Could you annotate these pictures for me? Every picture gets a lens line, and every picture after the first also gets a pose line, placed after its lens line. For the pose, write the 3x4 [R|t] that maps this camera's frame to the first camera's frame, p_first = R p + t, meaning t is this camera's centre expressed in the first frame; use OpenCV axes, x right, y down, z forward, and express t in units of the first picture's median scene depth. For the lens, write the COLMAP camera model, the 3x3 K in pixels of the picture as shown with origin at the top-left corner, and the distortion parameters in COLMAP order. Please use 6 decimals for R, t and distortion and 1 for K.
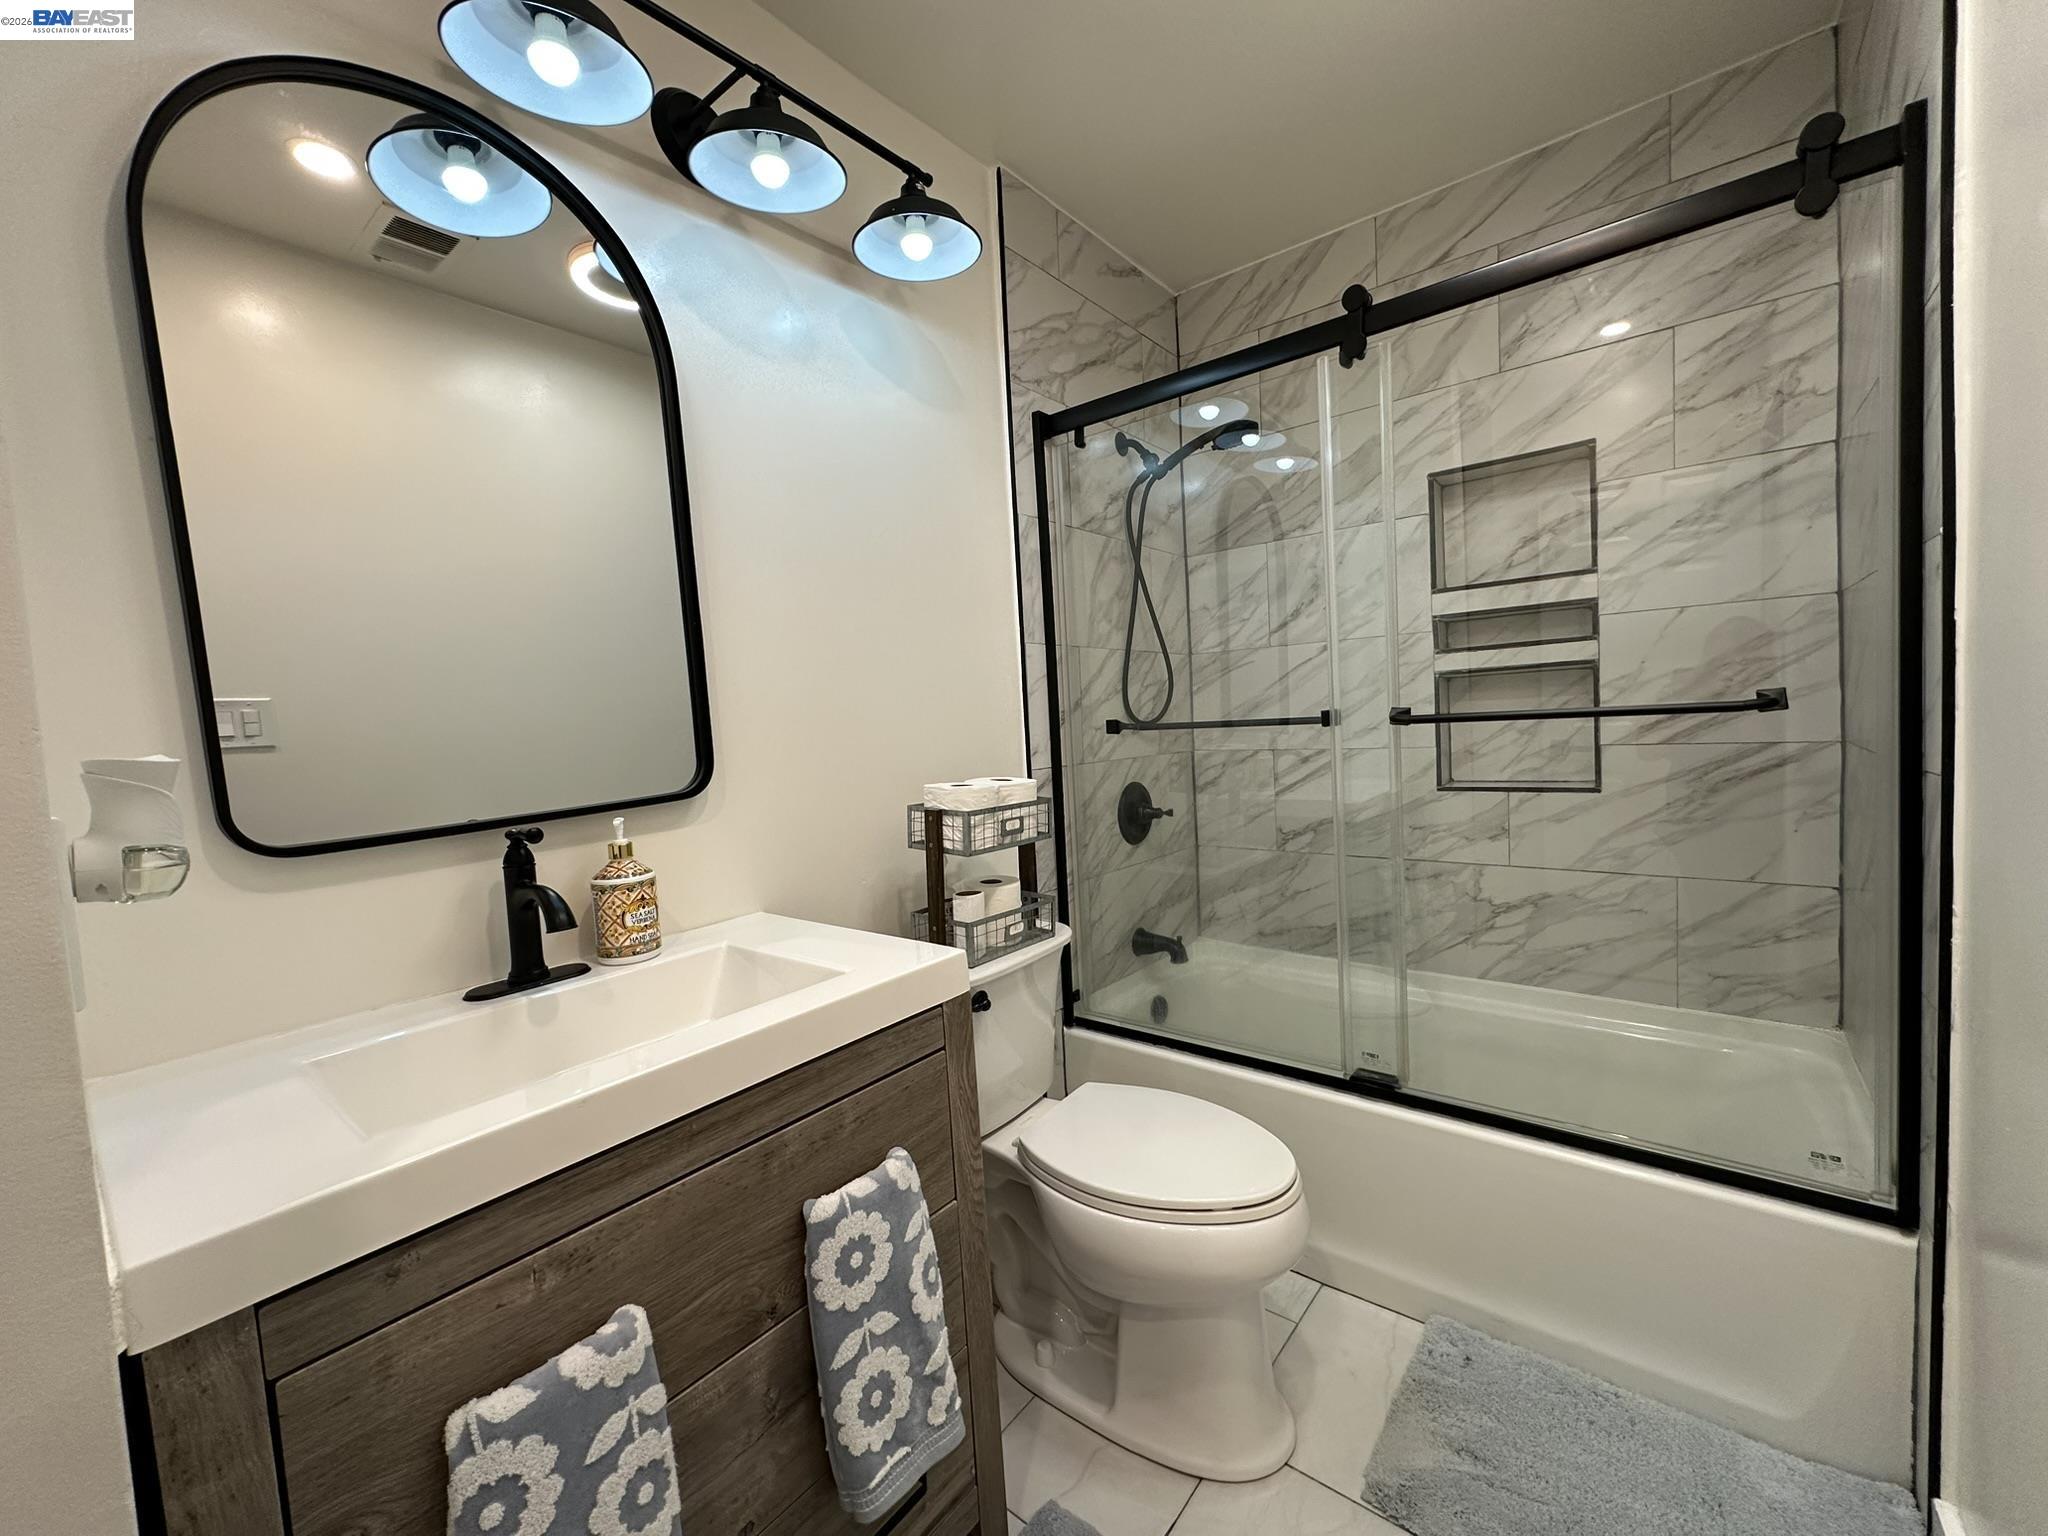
lens RADIAL K [[819.8, 0, 1015.9], [0, 819.8, 766.8], [0, 0, 1]] dist [-0.000887, -0.000072]
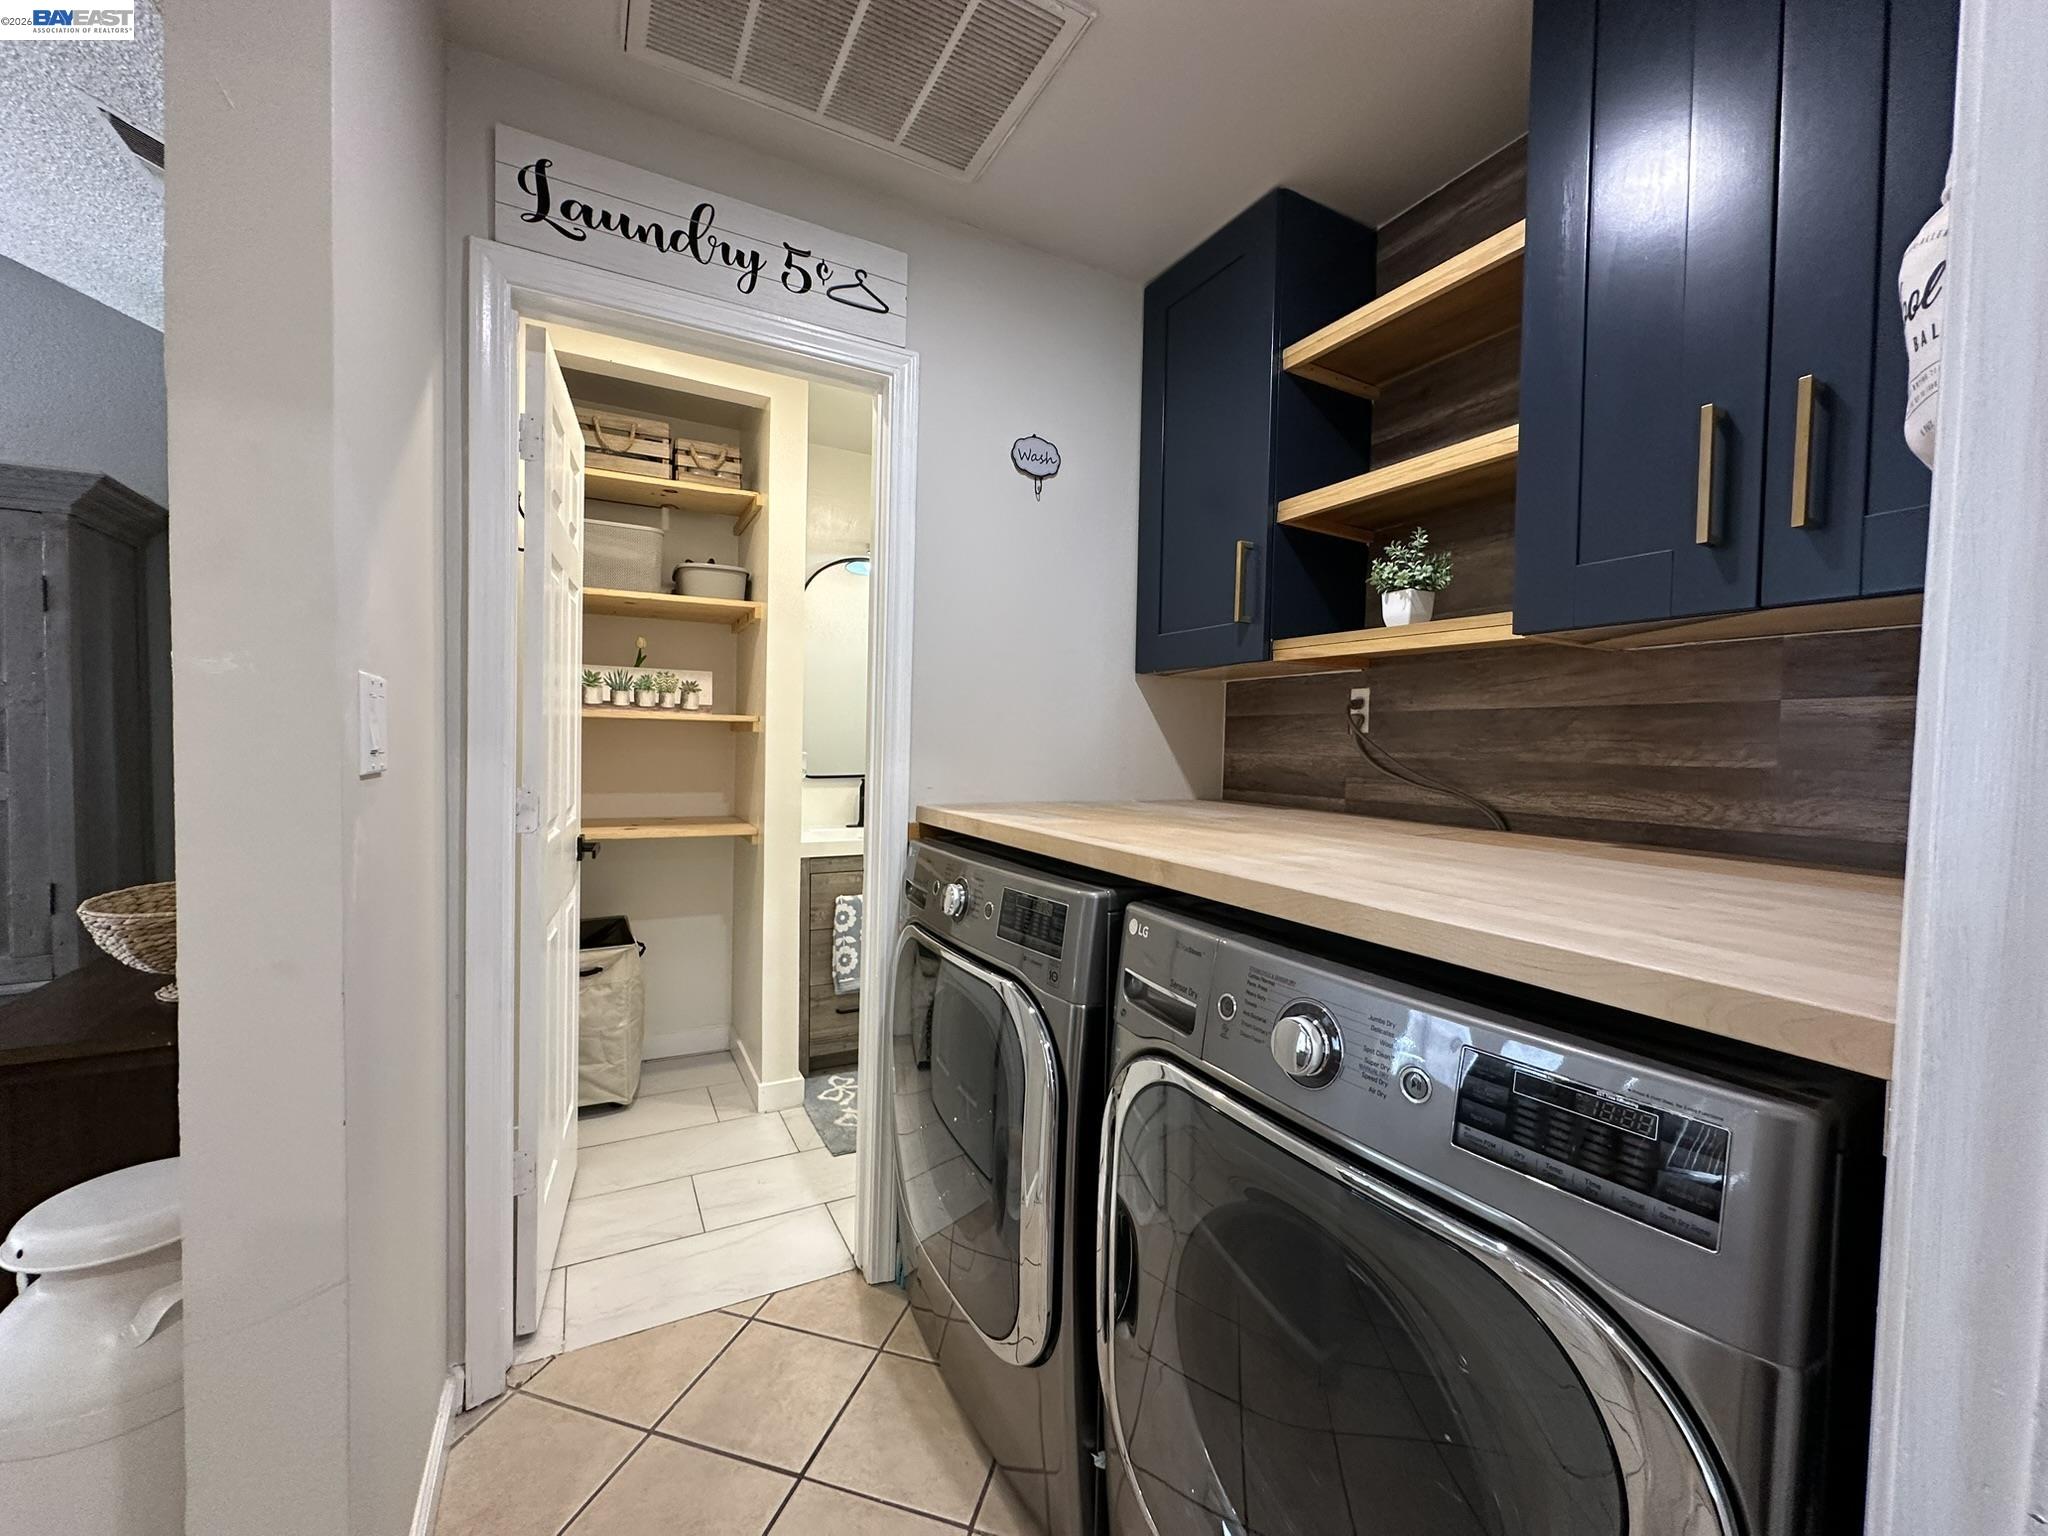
lens RADIAL K [[819.8, 0, 1027.2], [0, 819.8, 767.8], [0, 0, 1]] dist [-0.000887, -0.000072]
pose [[0.919811, 0.089176, -0.382095, 0.734983], [-0.097643, 0.995218, -0.002784, -0.012316], [0.380019, 0.039869, 0.924119, -1.065254]]
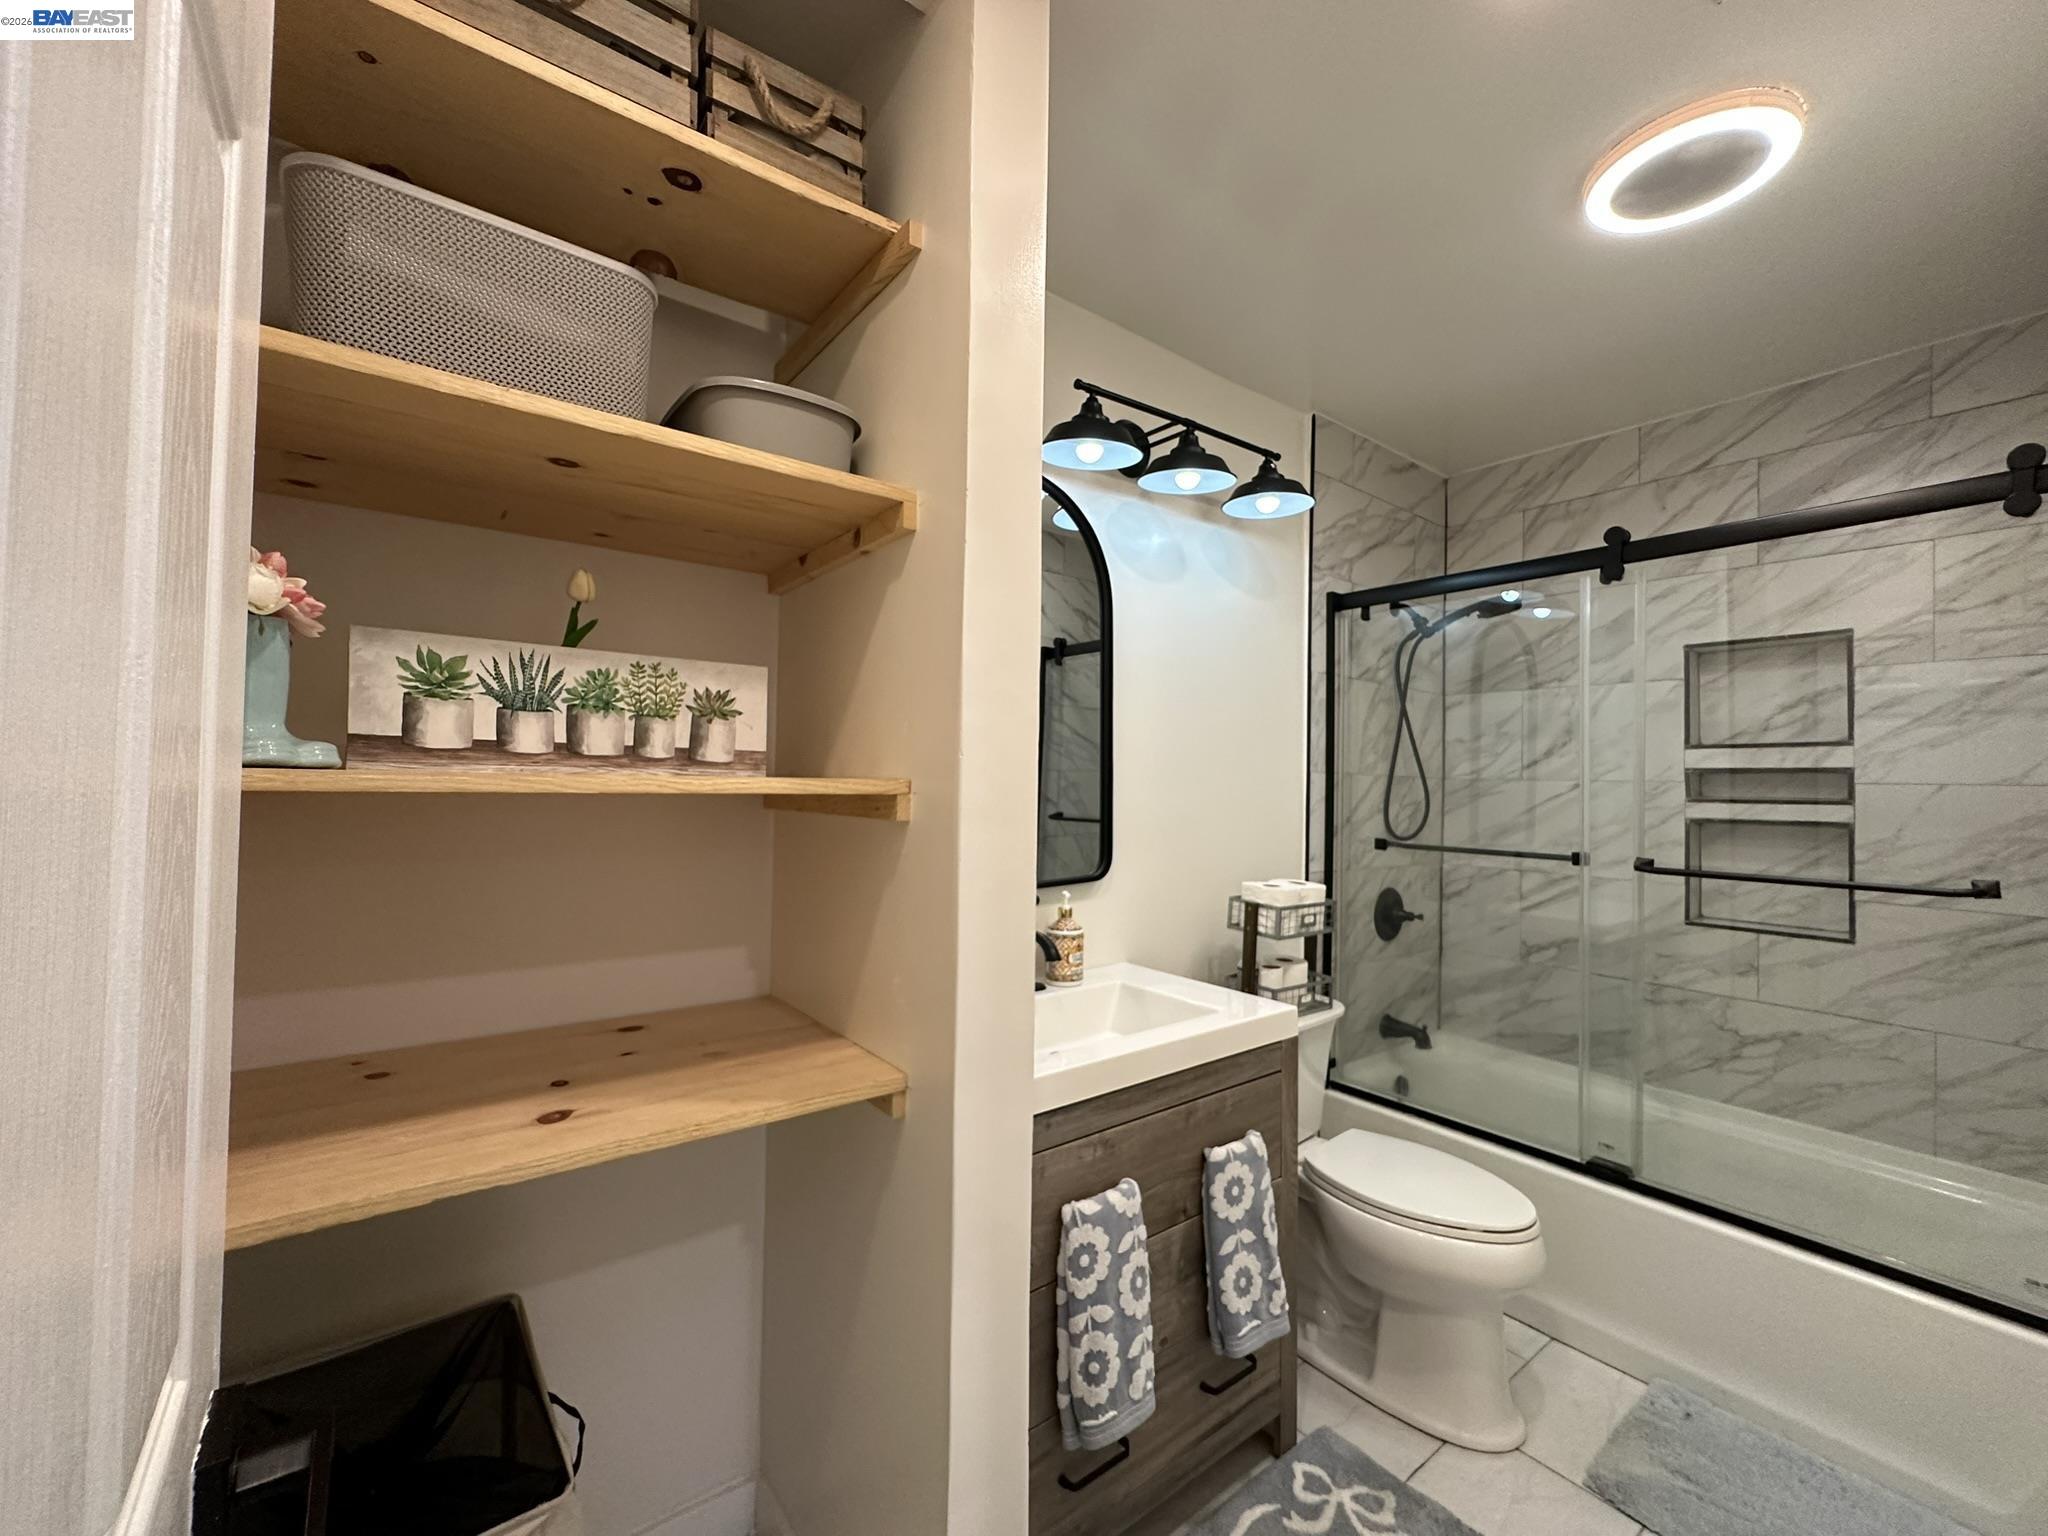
lens RADIAL K [[819.8, 0, 1022.9], [0, 819.8, 768.0], [0, 0, 1]] dist [-0.000887, -0.000072]
pose [[0.971390, 0.068126, -0.227507, -0.149210], [-0.084892, 0.994285, -0.064730, -0.042562], [0.221797, 0.082191, 0.971623, -0.370094]]
